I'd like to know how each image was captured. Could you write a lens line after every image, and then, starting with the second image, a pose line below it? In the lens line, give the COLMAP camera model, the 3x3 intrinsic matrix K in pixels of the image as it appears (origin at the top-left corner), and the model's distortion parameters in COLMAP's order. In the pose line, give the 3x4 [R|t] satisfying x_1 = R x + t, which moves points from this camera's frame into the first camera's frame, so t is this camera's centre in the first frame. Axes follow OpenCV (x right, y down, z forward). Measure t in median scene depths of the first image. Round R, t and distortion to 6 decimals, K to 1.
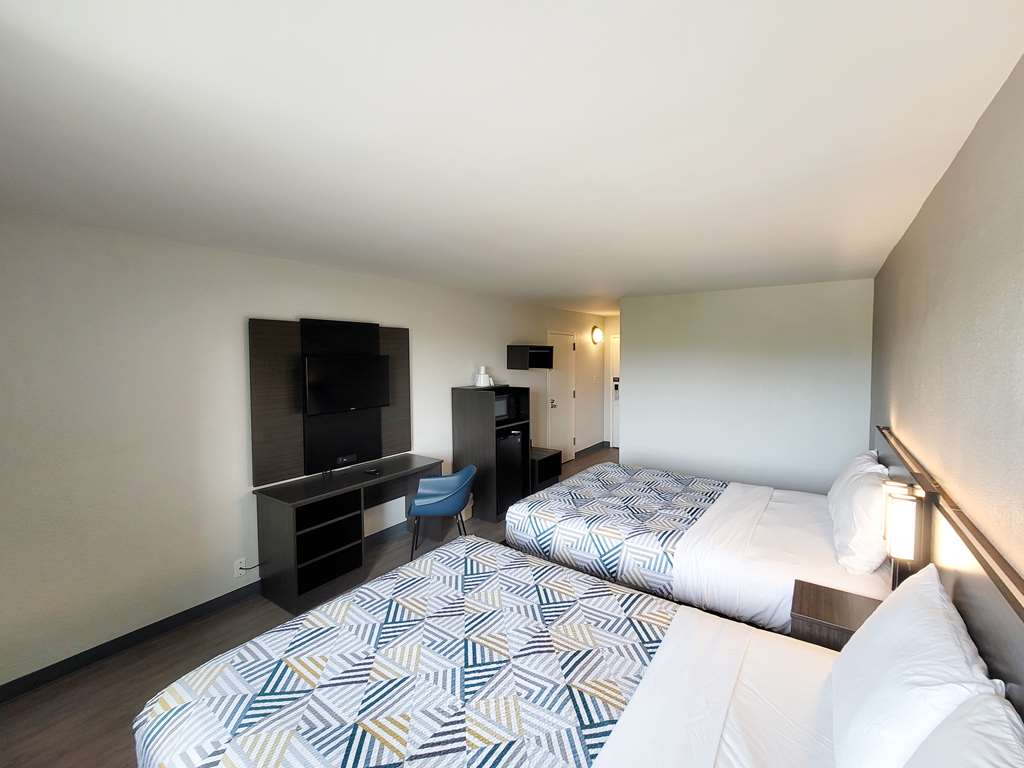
lens RADIAL K [[441.5, 0, 513.8], [0, 441.5, 381.2], [0, 0, 1]] dist [0.001845, 0.001169]
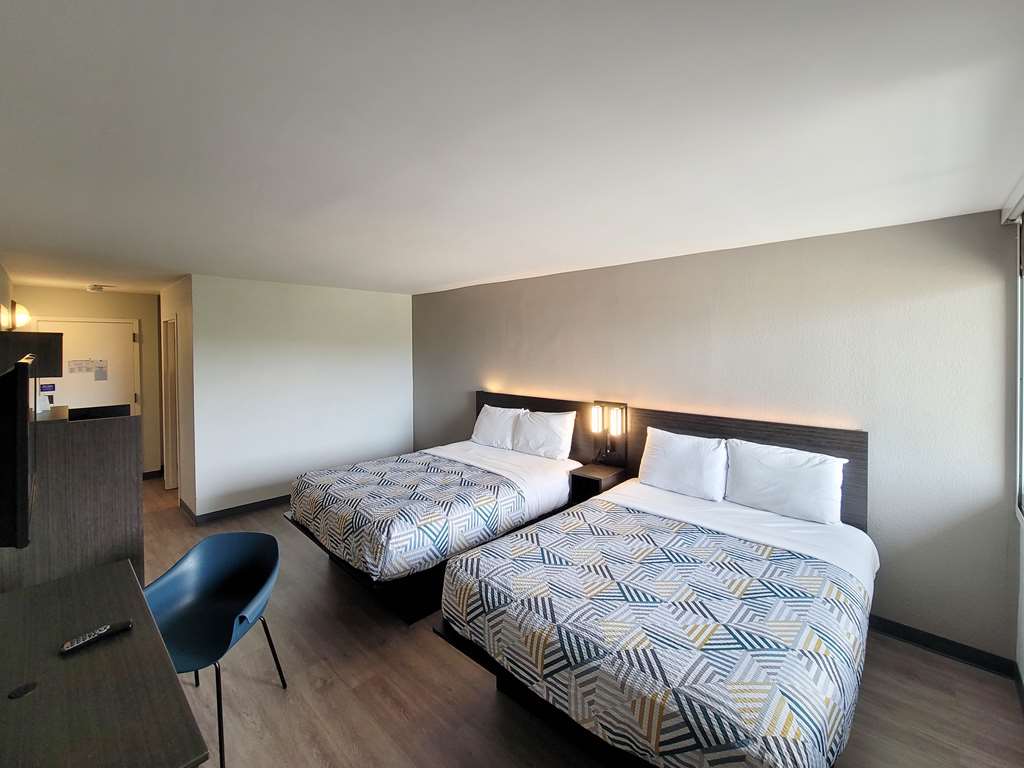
lens RADIAL K [[441.5, 0, 513.8], [0, 441.5, 381.2], [0, 0, 1]] dist [0.001845, 0.001169]
pose [[0.123568, -0.078849, 0.989199, -1.638261], [0.058173, 0.995700, 0.072100, -0.104048], [-0.990630, 0.048635, 0.127623, 1.335498]]
